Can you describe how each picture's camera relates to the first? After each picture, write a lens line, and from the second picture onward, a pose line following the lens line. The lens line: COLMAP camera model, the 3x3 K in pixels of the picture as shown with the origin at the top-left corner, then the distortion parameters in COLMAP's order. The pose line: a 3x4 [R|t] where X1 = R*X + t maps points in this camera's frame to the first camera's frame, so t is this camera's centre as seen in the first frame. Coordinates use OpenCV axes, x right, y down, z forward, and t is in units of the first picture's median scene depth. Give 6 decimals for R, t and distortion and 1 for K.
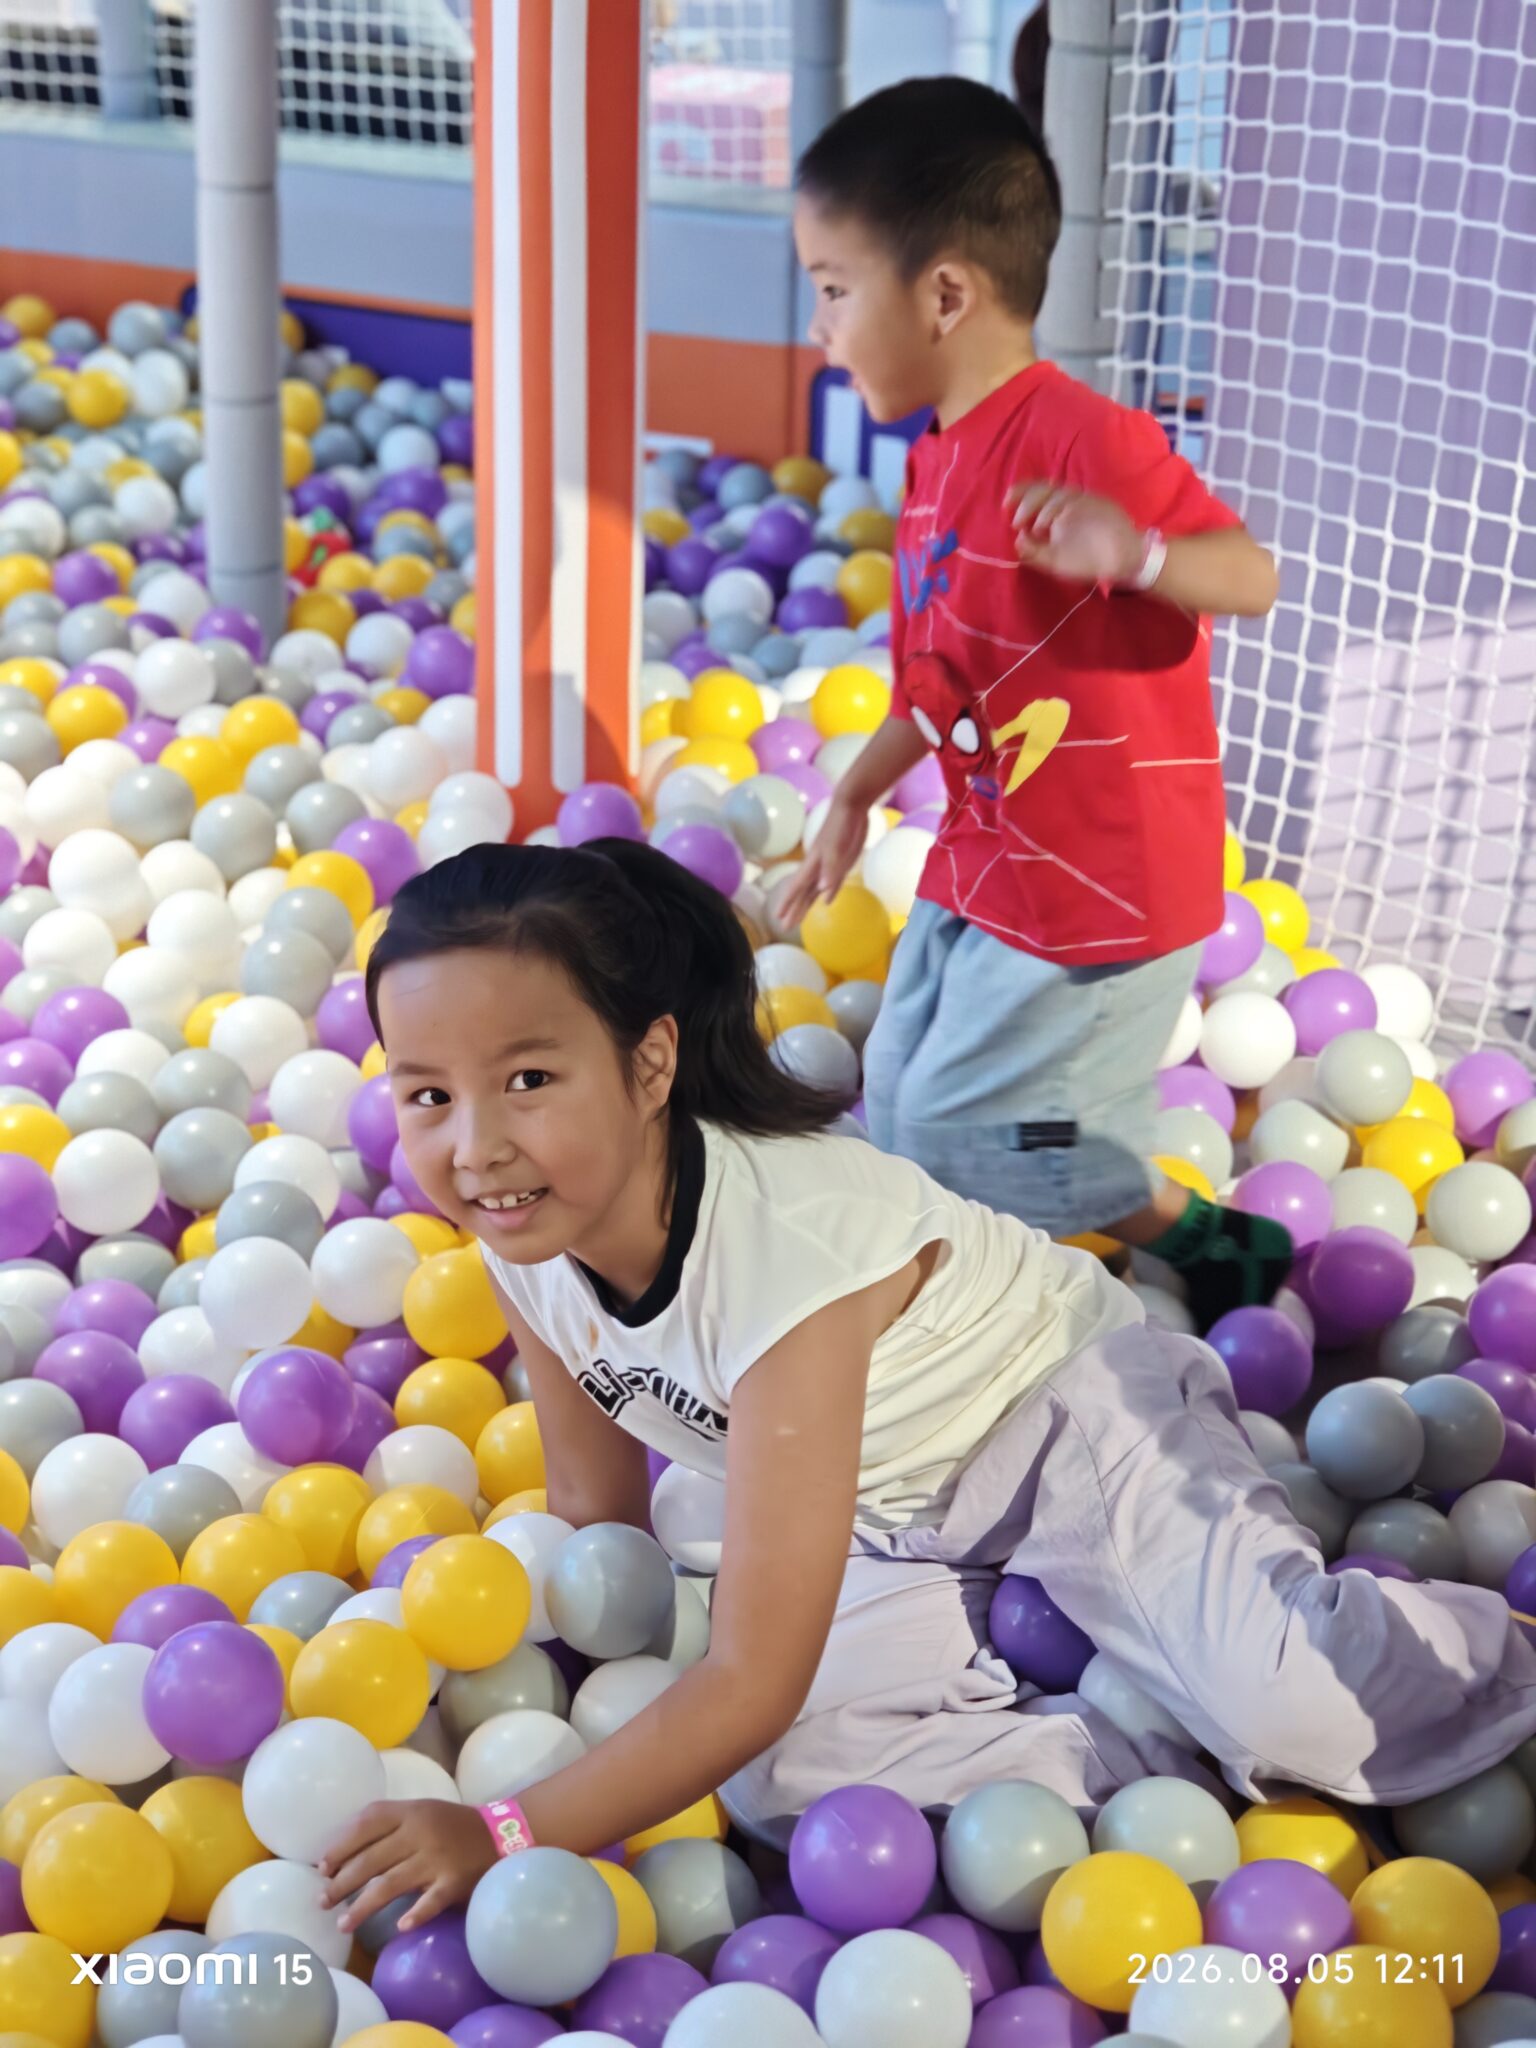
lens RADIAL K [[3551.7, 0, 760.0], [0, 3551.7, 1019.8], [0, 0, 1]] dist [0.191624, -0.734348]
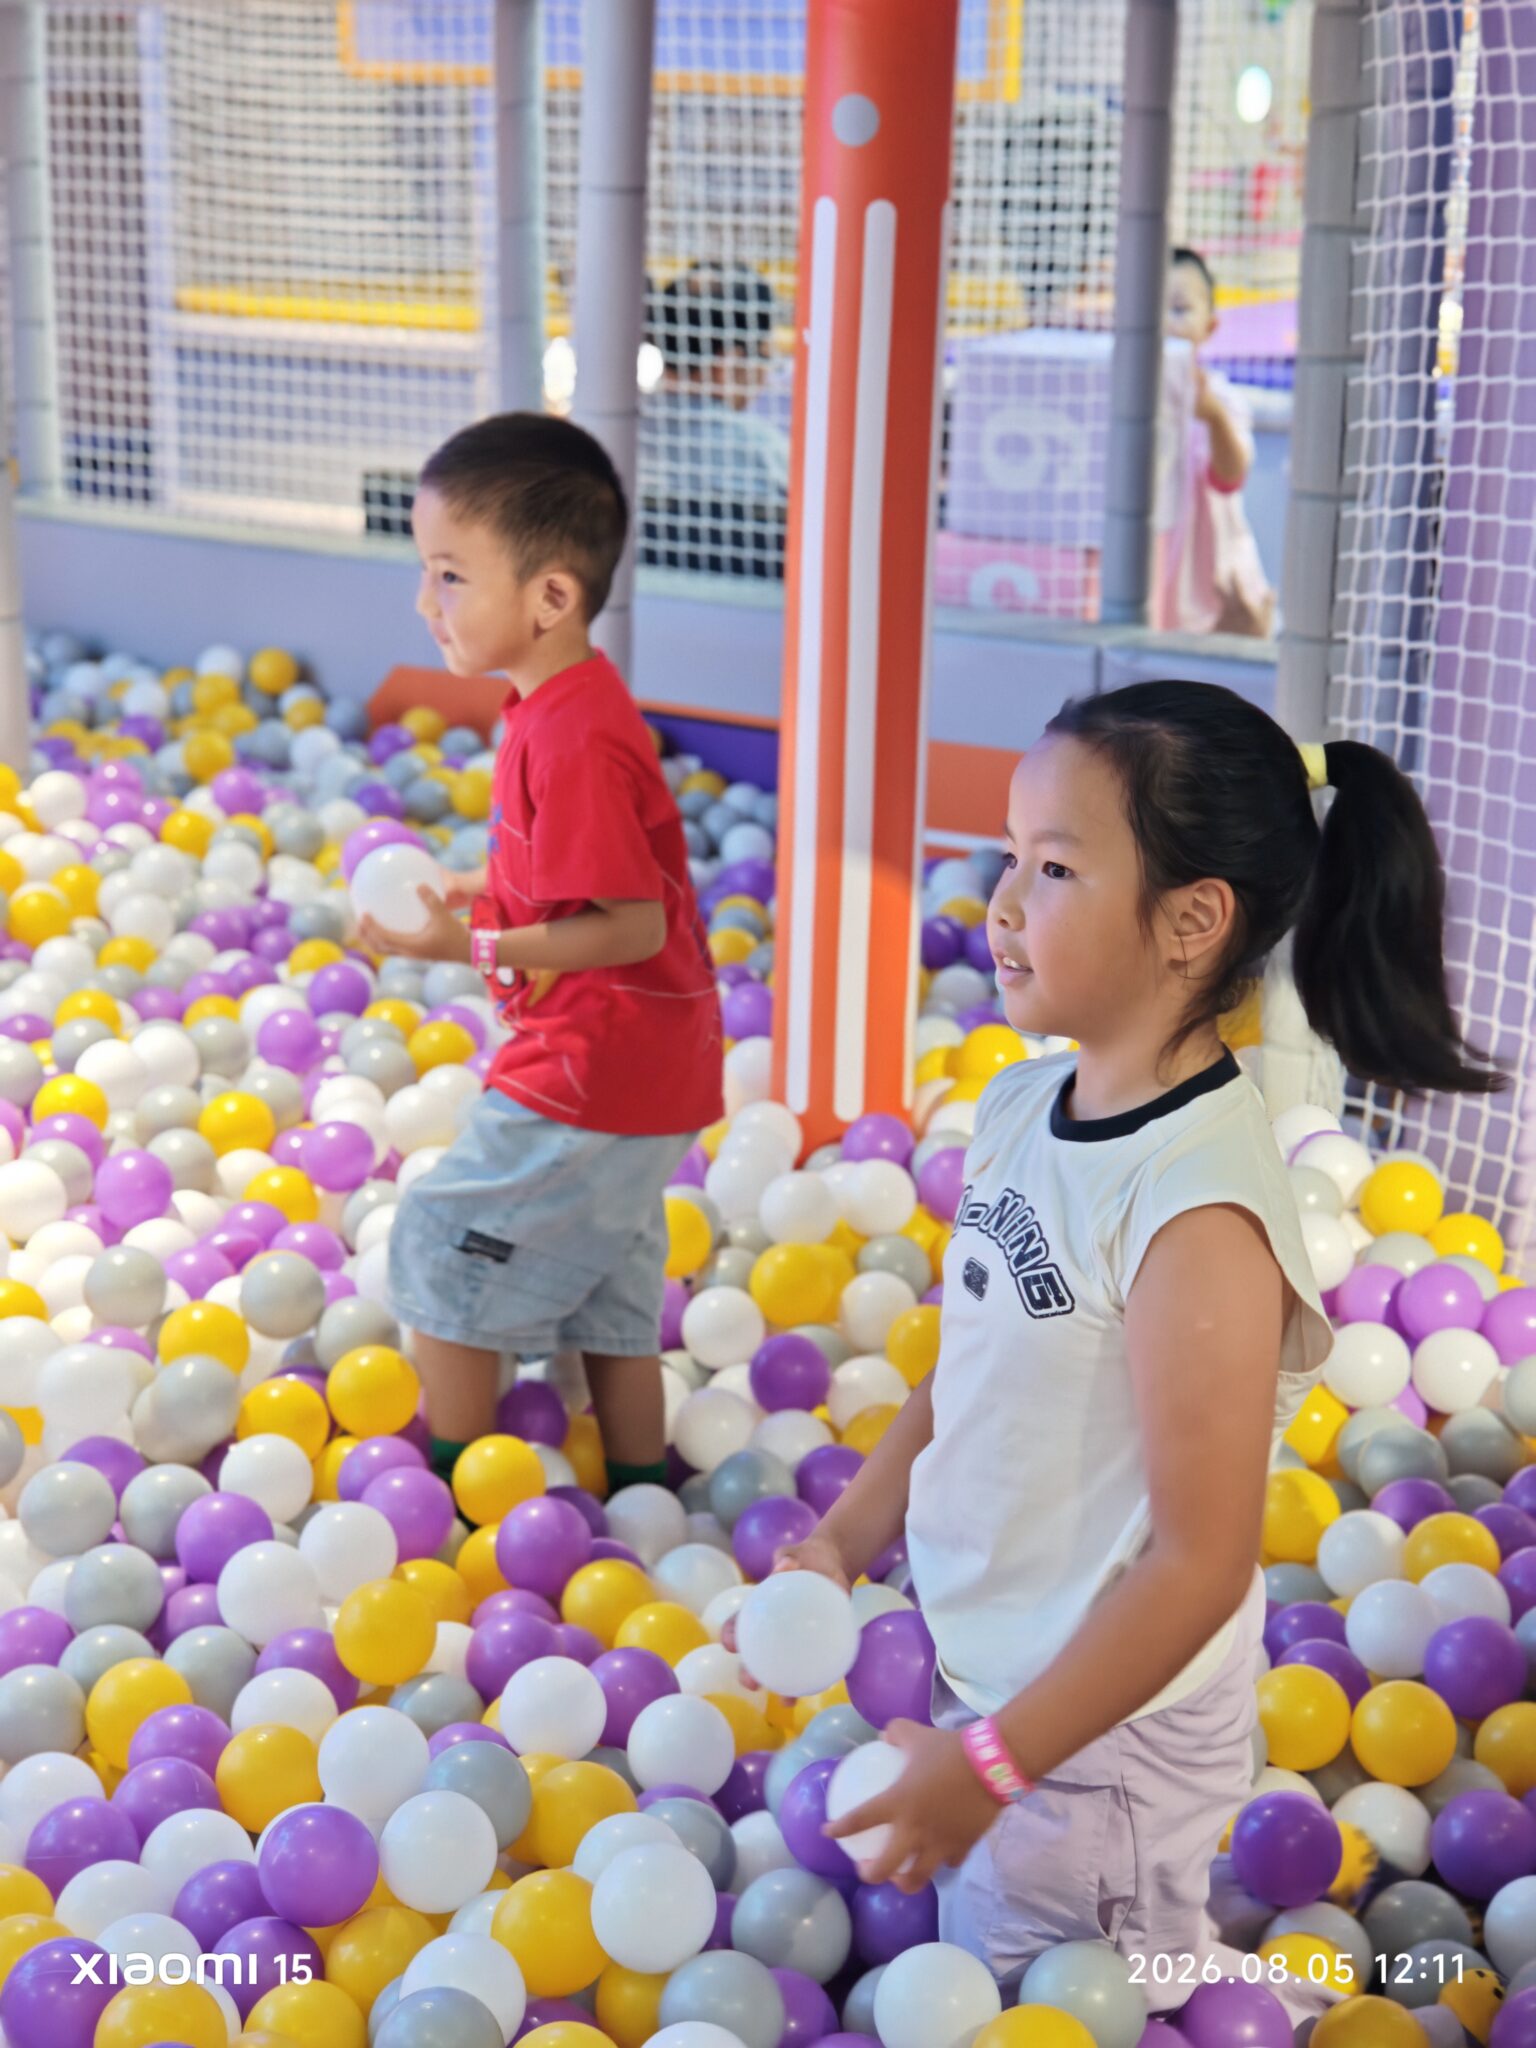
lens RADIAL K [[3522.9, 0, 768.9], [0, 3522.9, 1040.9], [0, 0, 1]] dist [0.241444, -1.006351]
pose [[0.994017, 0.029613, -0.105136, 0.037785], [-0.041599, 0.992643, -0.113709, 0.038962], [0.100995, 0.117402, 0.987936, -0.121733]]
